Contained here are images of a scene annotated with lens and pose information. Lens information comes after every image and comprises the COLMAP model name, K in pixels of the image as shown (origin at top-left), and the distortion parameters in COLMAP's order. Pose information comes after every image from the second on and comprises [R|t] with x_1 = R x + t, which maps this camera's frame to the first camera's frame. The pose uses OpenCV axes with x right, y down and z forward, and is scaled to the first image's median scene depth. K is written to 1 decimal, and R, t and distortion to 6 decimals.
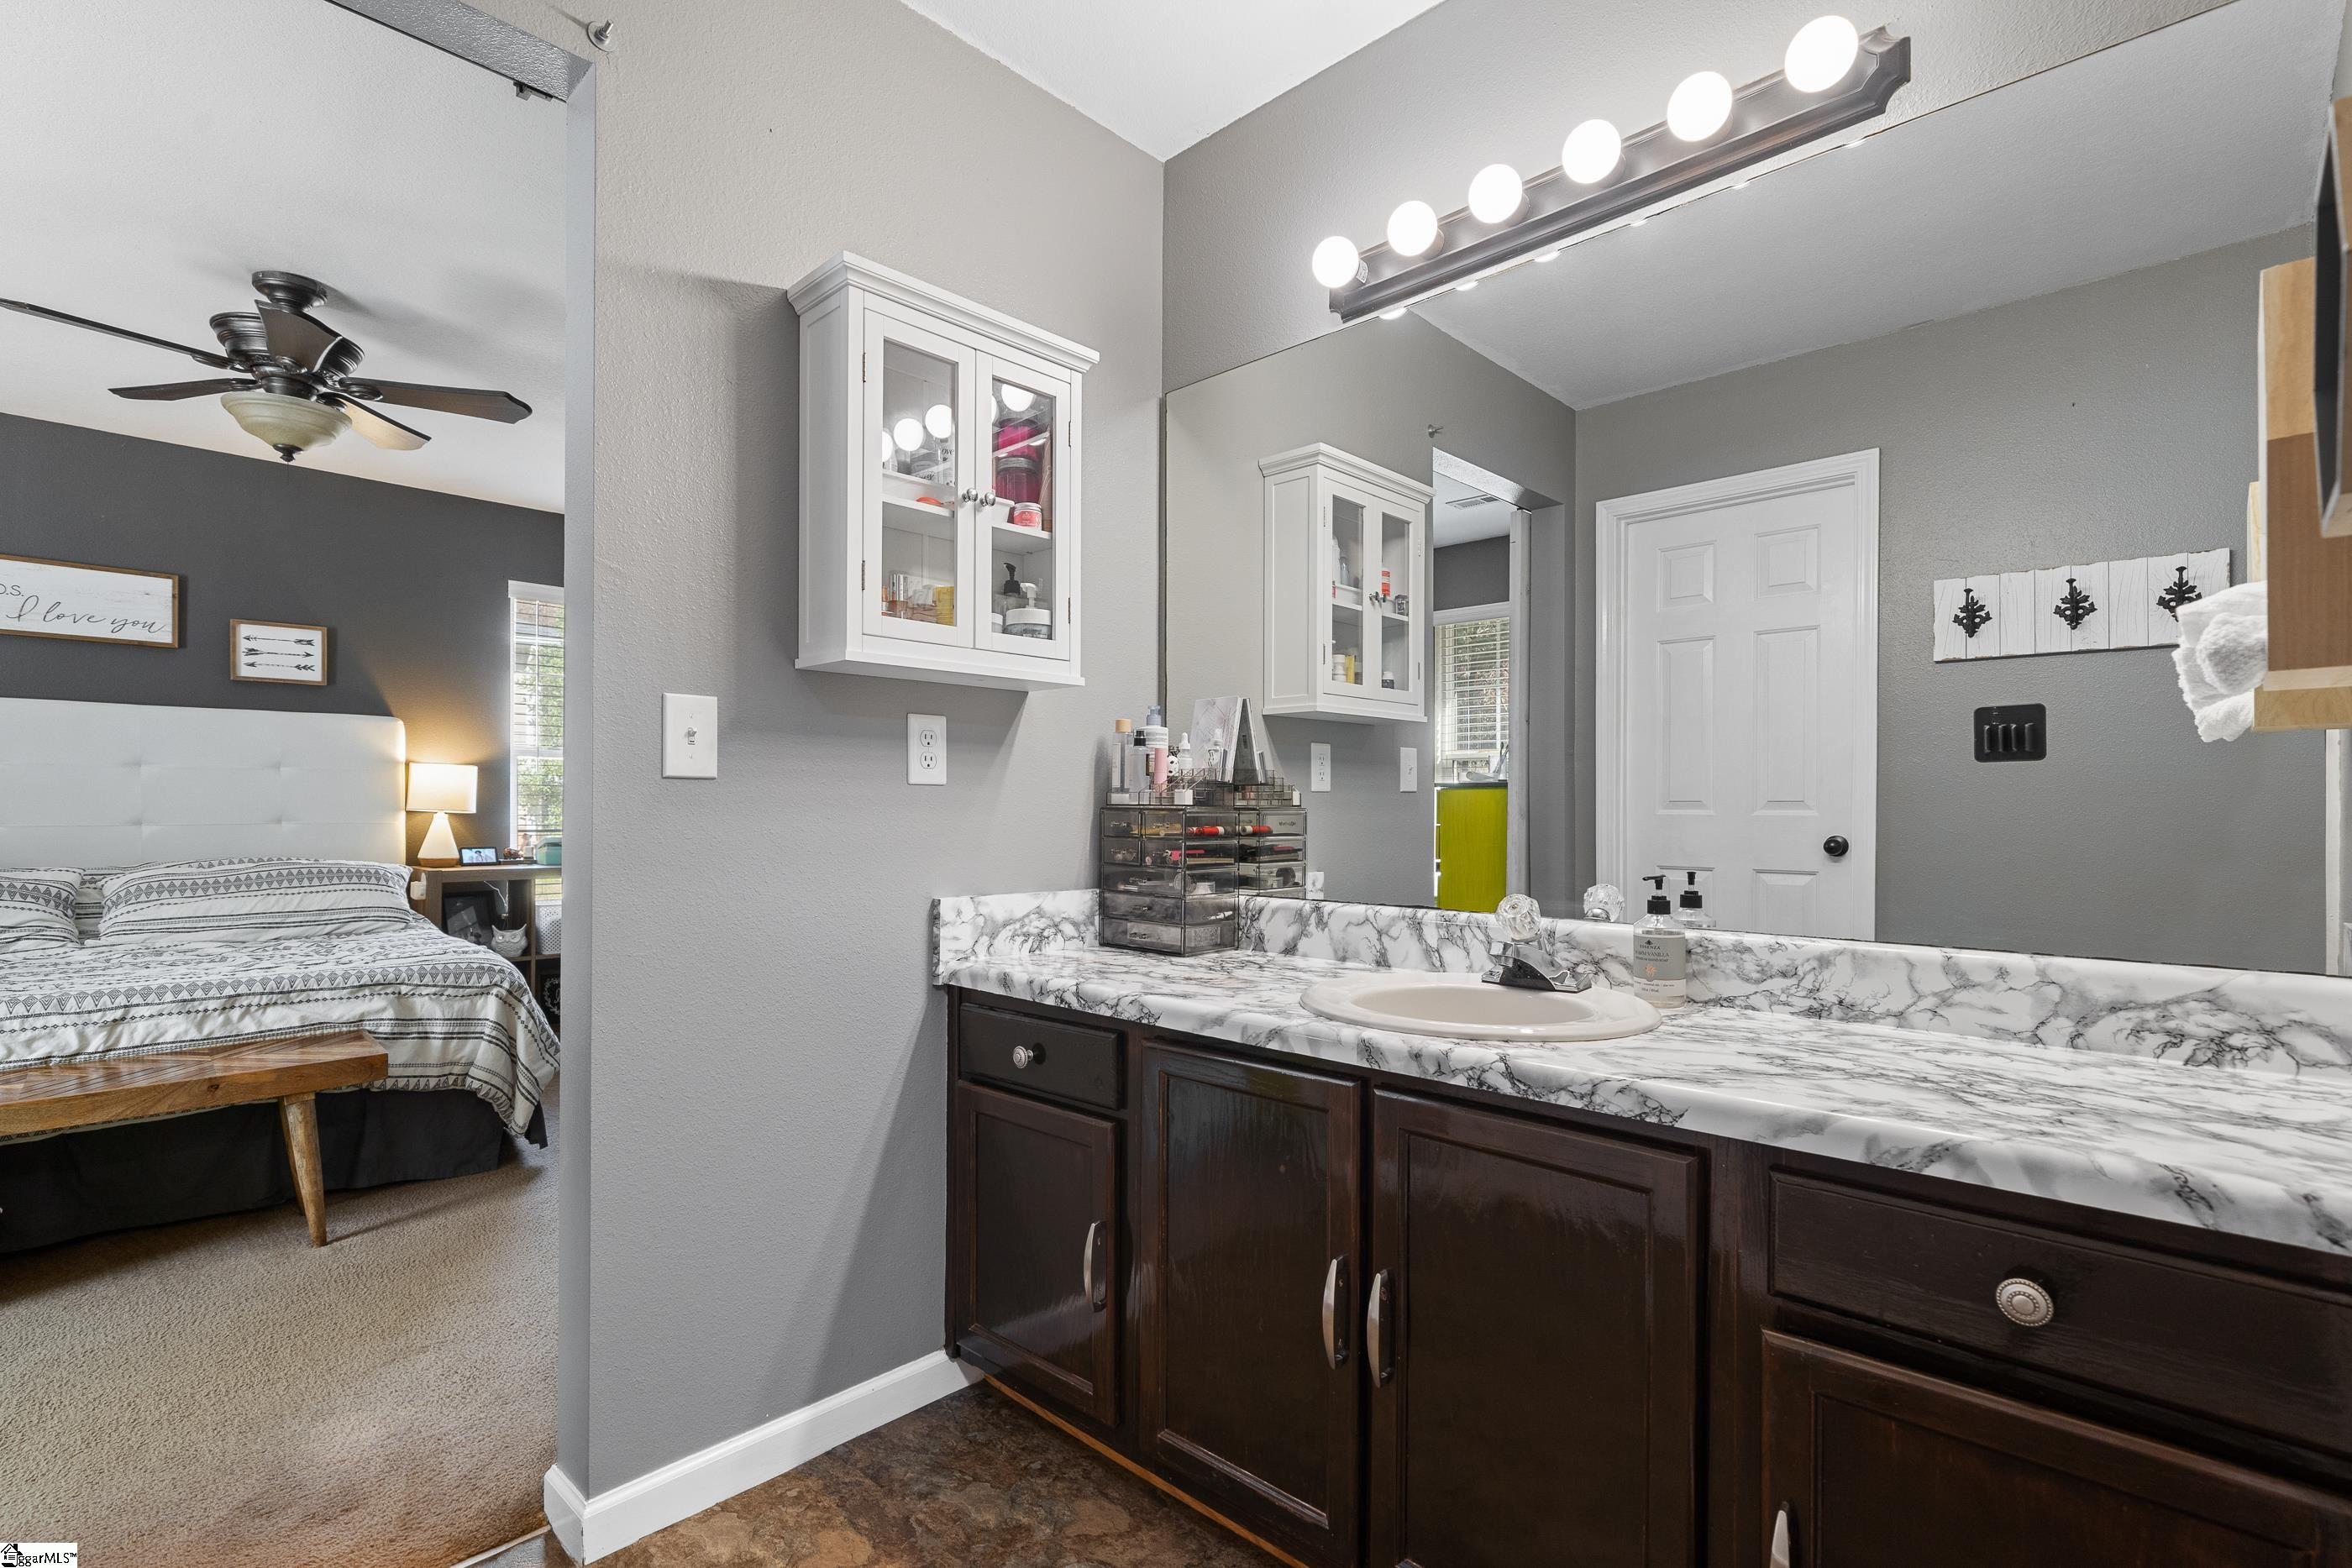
lens RADIAL K [[1091.2, 0, 1174.5], [0, 1091.2, 794.6], [0, 0, 1]] dist [-0.000441, 0.001072]
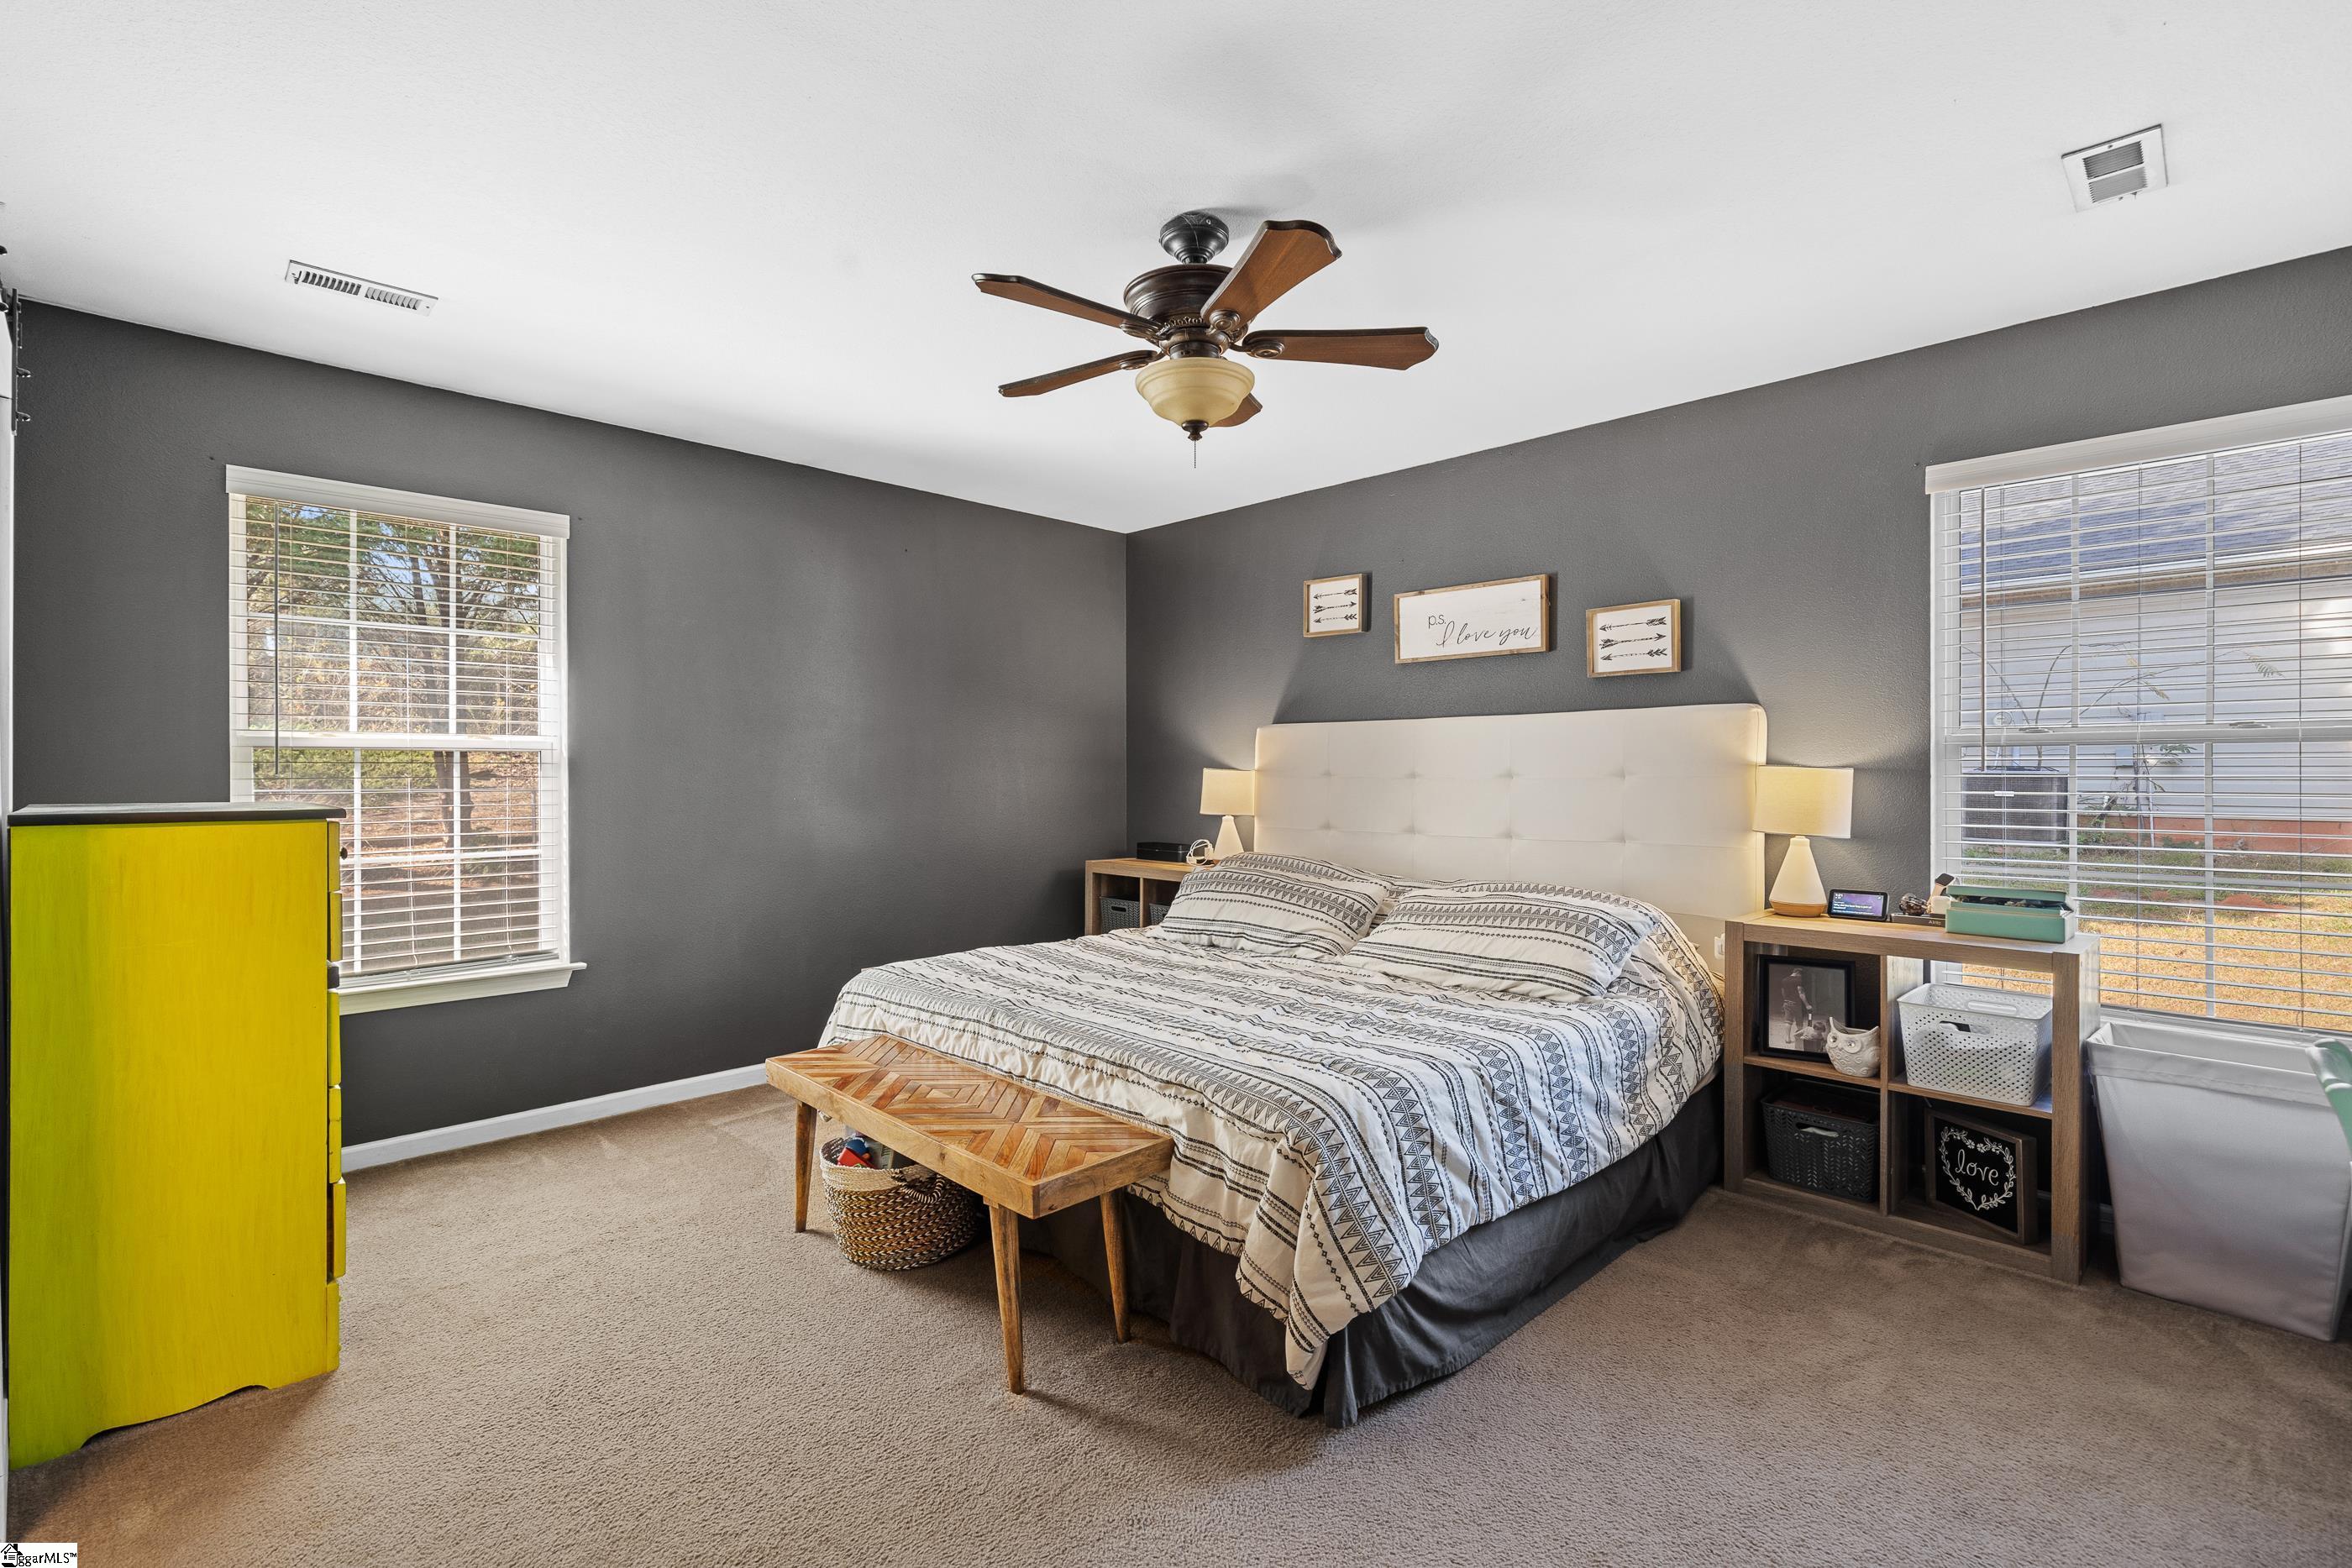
lens RADIAL K [[1062.5, 0, 1174.3], [0, 1062.5, 792.3], [0, 0, 1]] dist [0.001554, -0.000027]
pose [[-0.017292, 0.010882, -0.999791, 0.007056], [0.011824, 0.999873, 0.010678, -0.028820], [0.999781, -0.011637, -0.017419, 0.753572]]
